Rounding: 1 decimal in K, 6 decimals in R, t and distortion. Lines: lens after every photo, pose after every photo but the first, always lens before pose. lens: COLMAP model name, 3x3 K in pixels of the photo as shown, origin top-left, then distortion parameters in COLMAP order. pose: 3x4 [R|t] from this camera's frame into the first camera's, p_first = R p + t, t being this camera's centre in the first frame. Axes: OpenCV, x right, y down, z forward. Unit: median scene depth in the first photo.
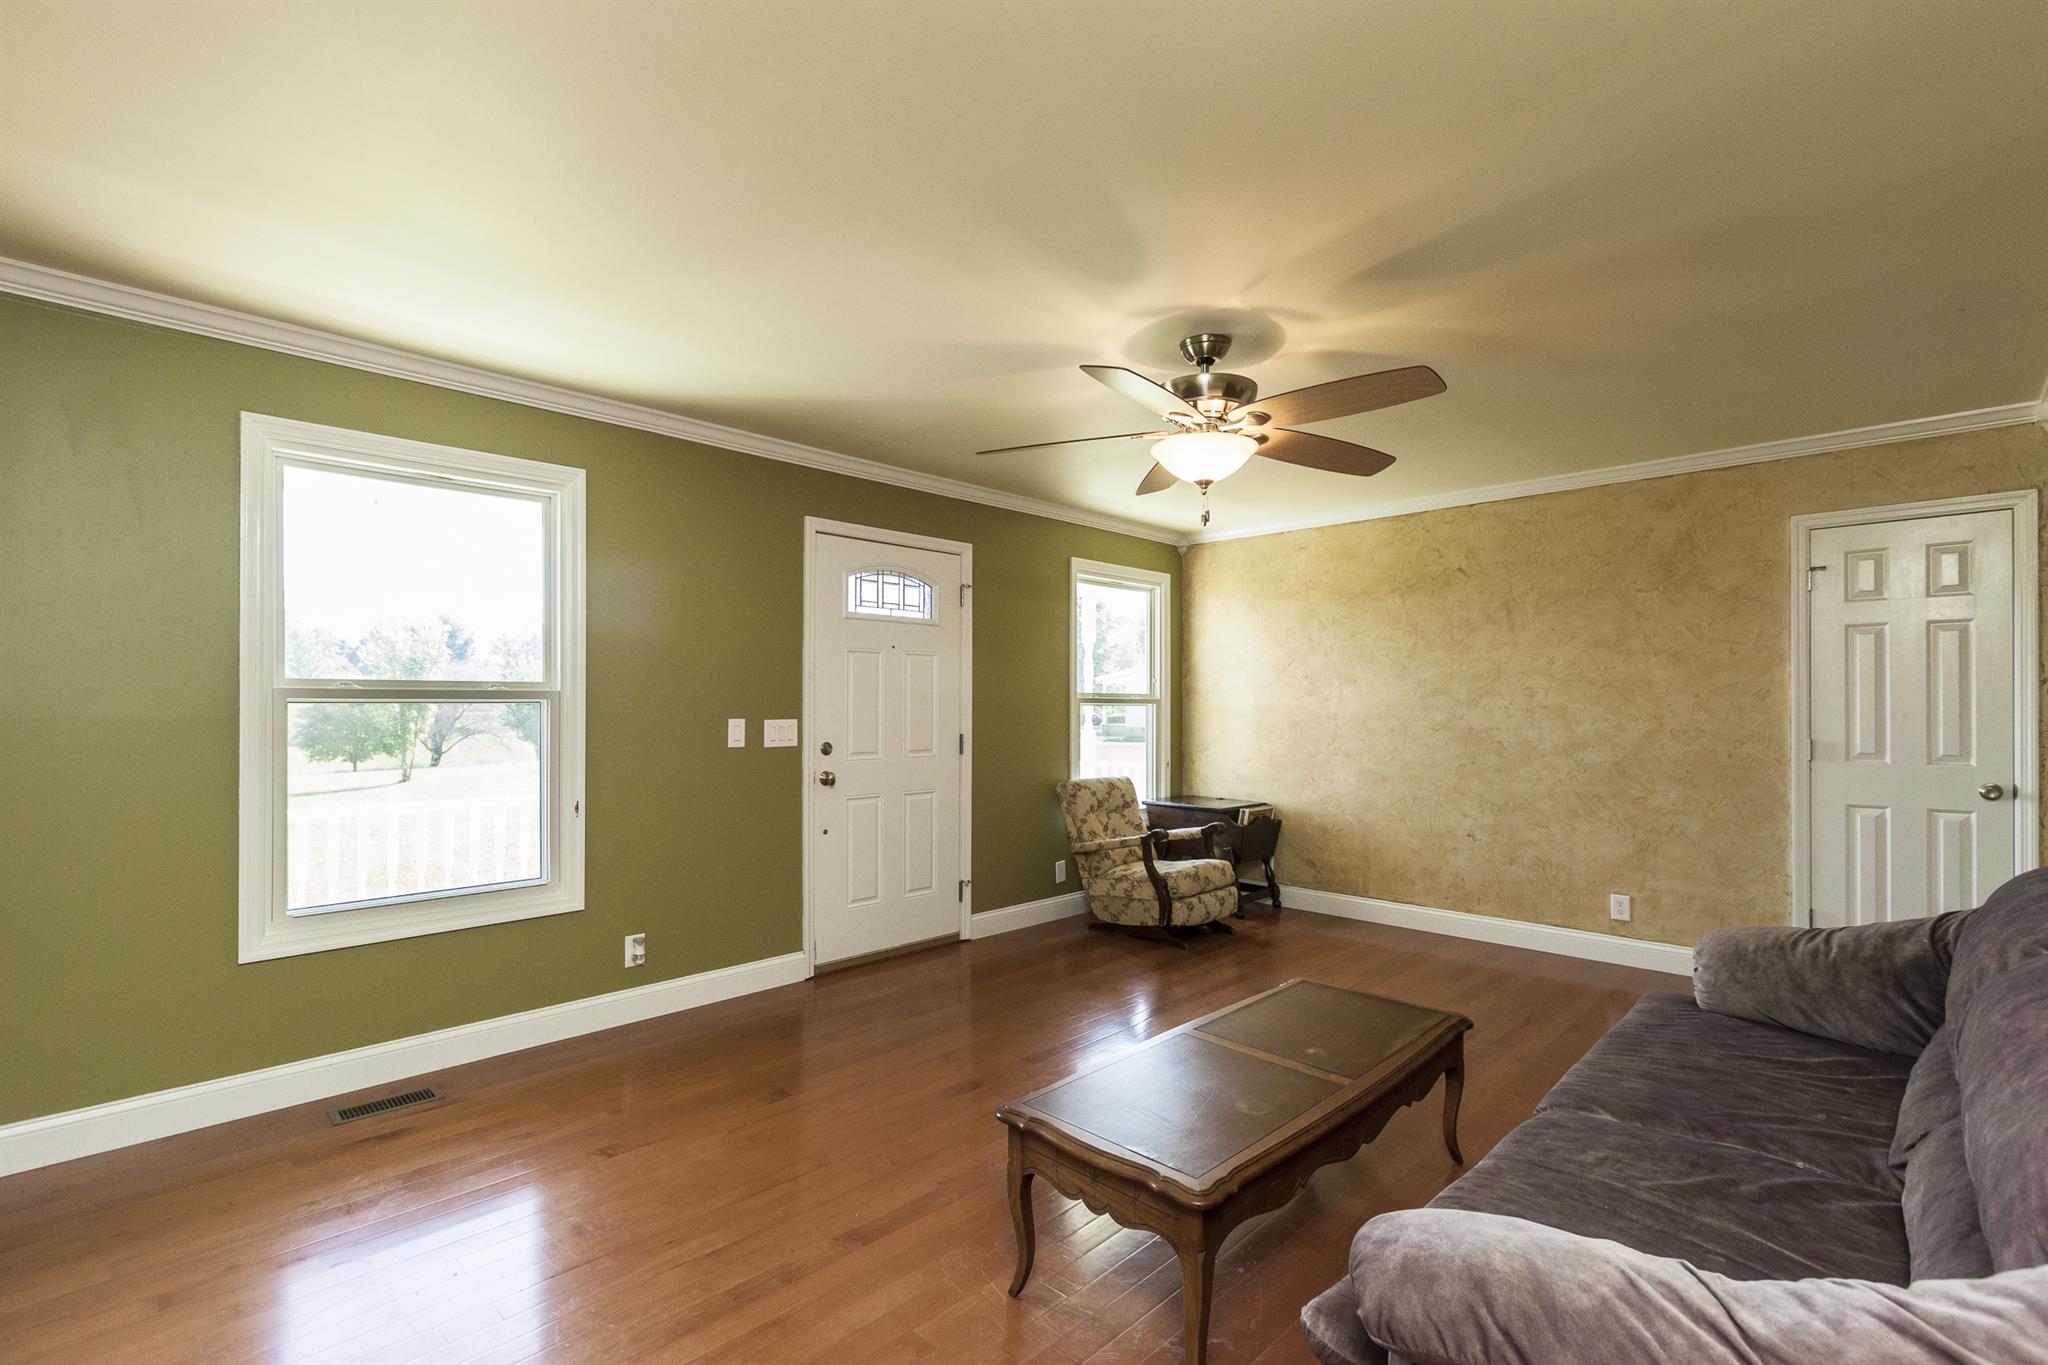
lens RADIAL K [[913.7, 0, 996.8], [0, 913.7, 704.8], [0, 0, 1]] dist [-0.000348, -0.000052]
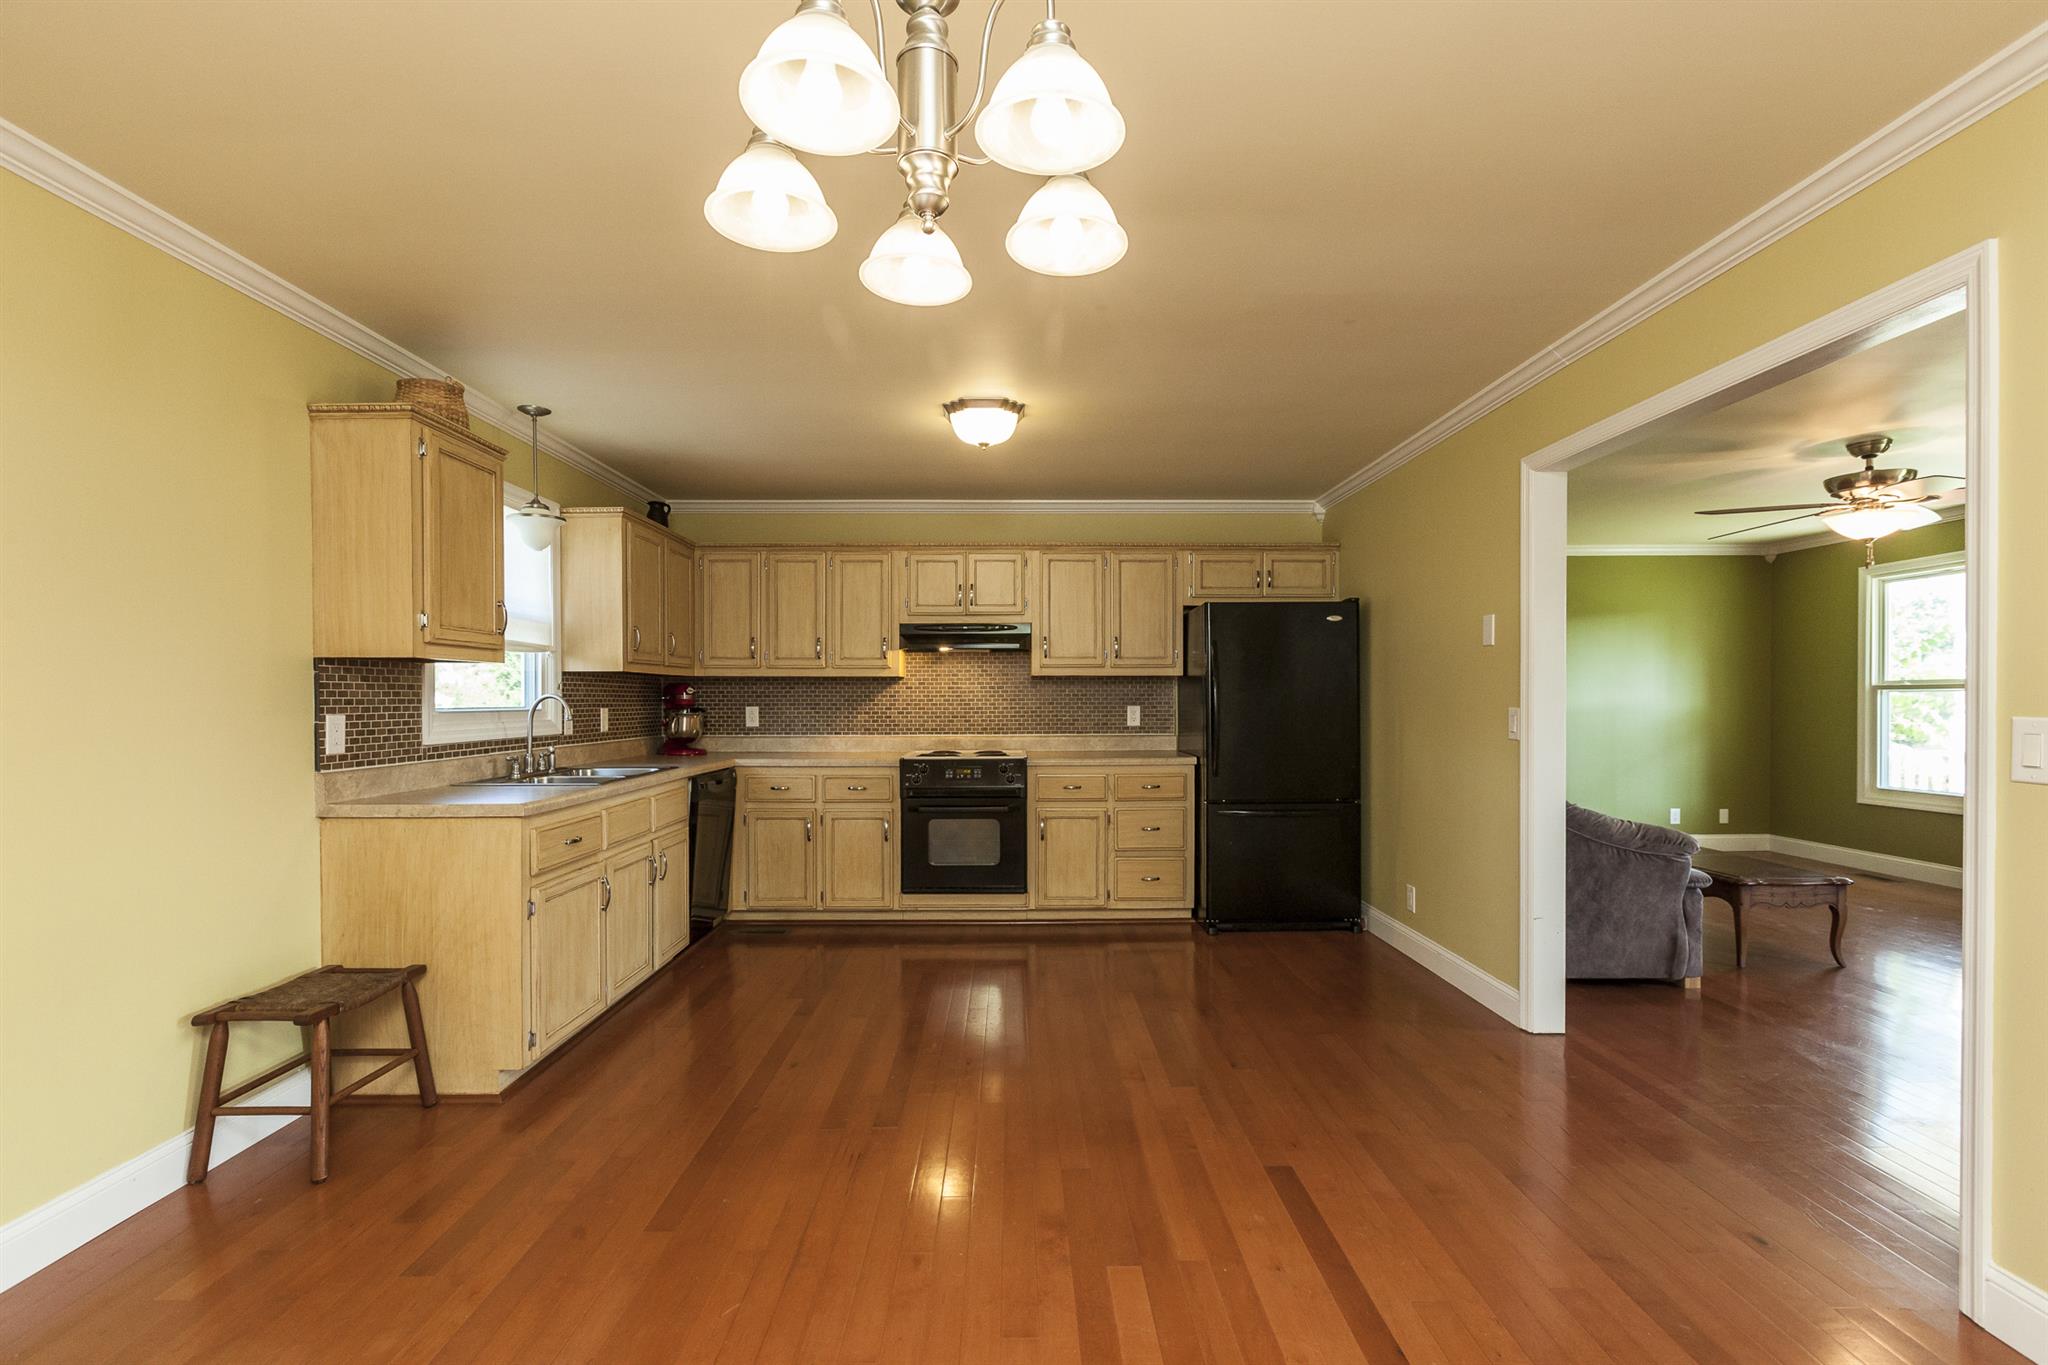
lens RADIAL K [[927.7, 0, 1024.0], [0, 927.7, 709.6], [0, 0, 1]] dist [-0.000938, -0.000312]
pose [[-0.685839, 0.015905, -0.727580, 1.501361], [0.014553, 0.999861, 0.008139, -0.005298], [0.727608, -0.005007, -0.685975, 0.677209]]
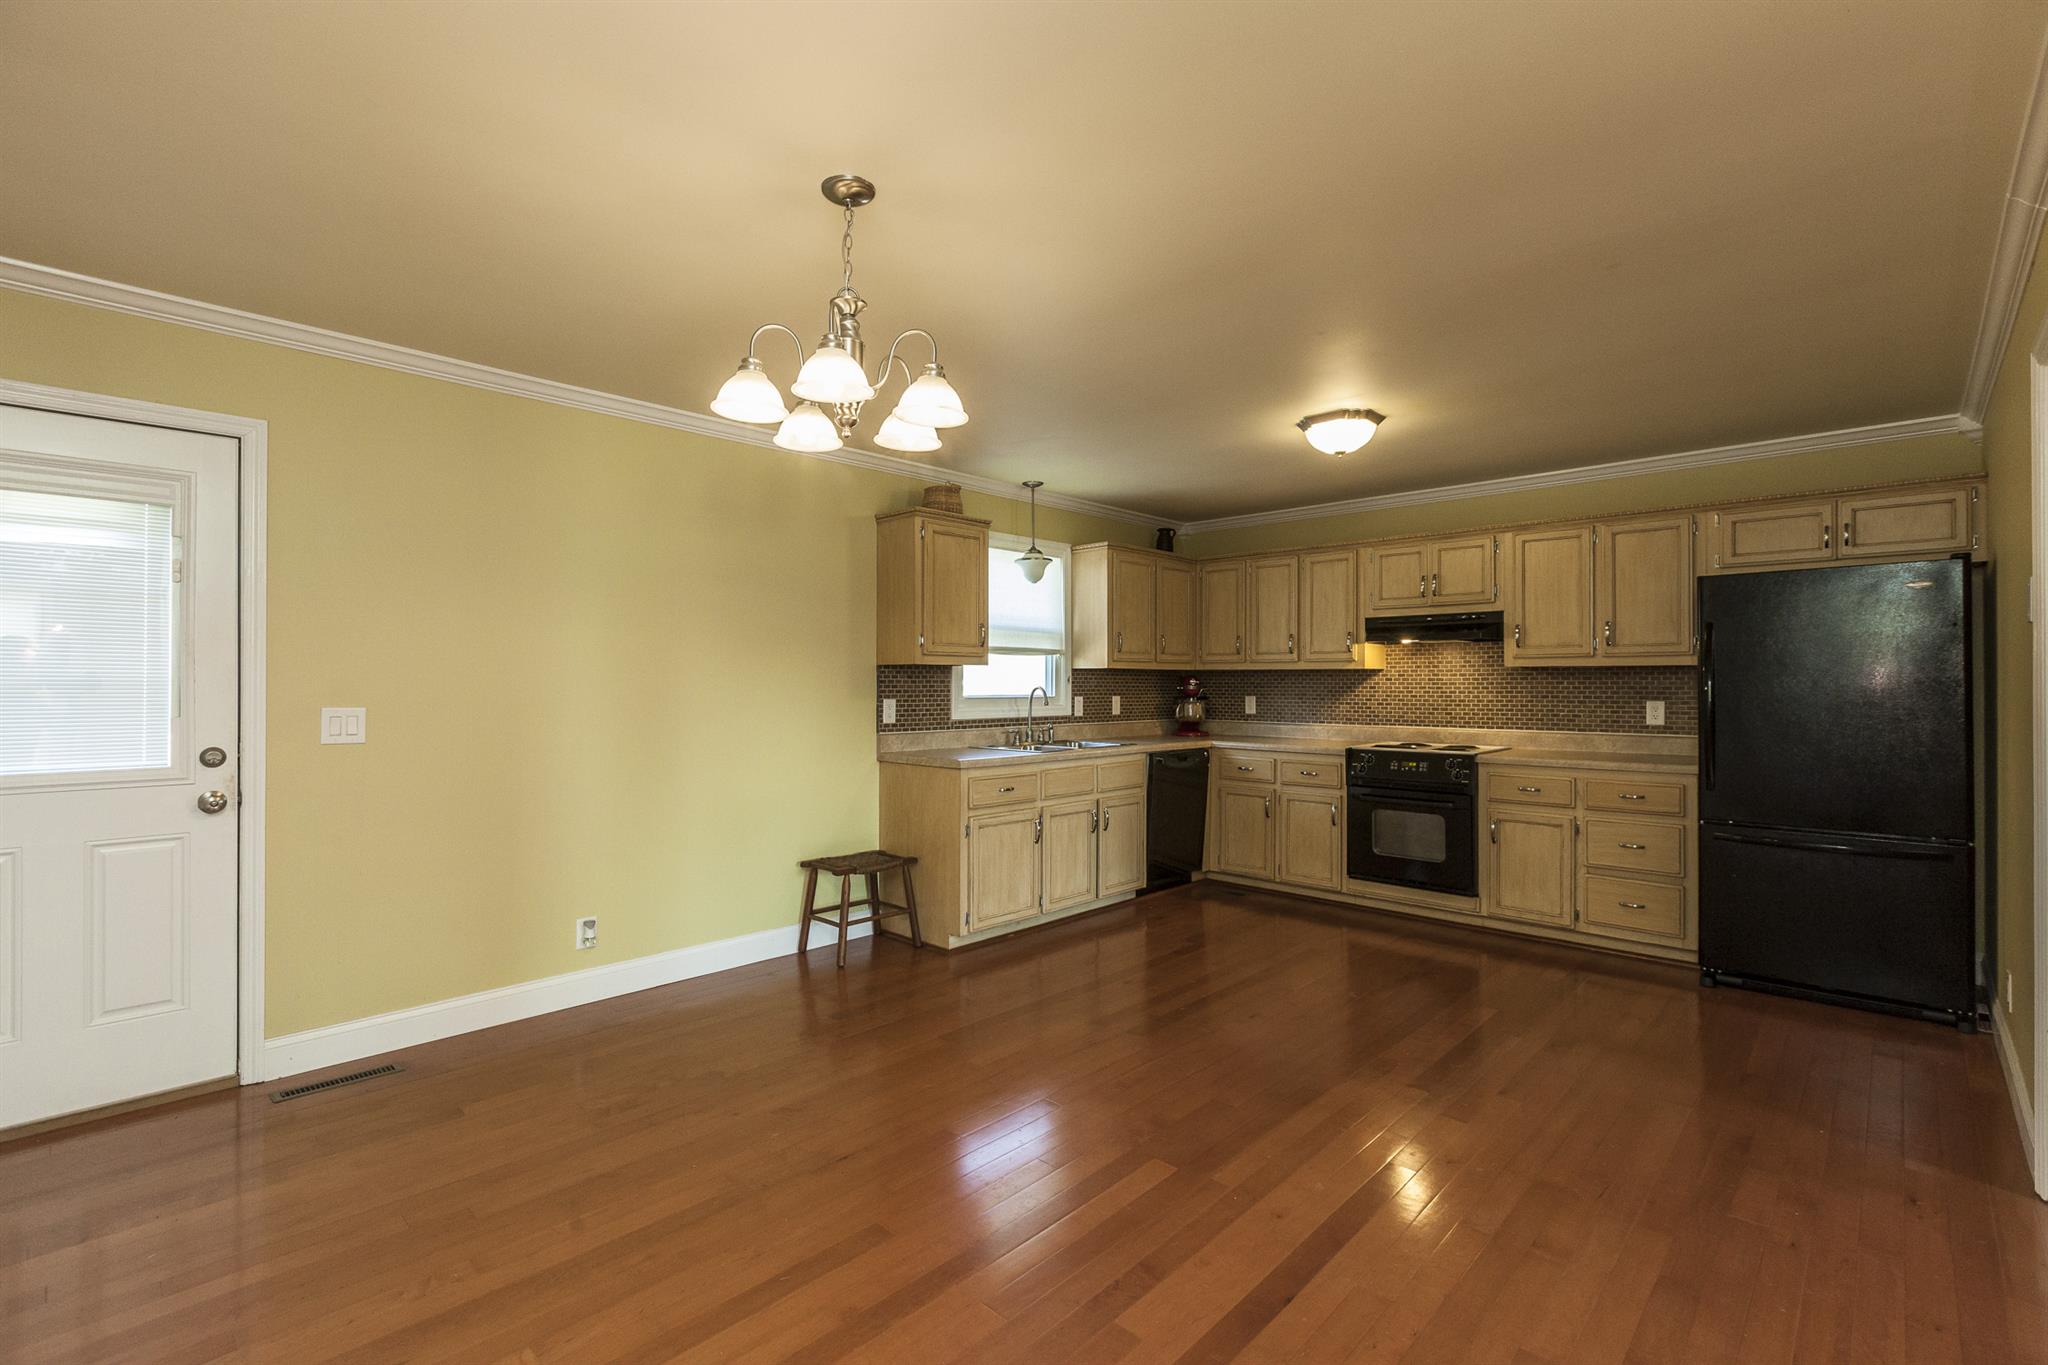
lens RADIAL K [[921.9, 0, 1007.5], [0, 921.9, 676.8], [0, 0, 1]] dist [0.002144, 0.000083]
pose [[-0.999552, 0.003488, -0.029730, 1.243900], [0.004055, 0.999811, -0.019023, -0.008735], [0.029658, -0.019135, -0.999377, 0.961381]]
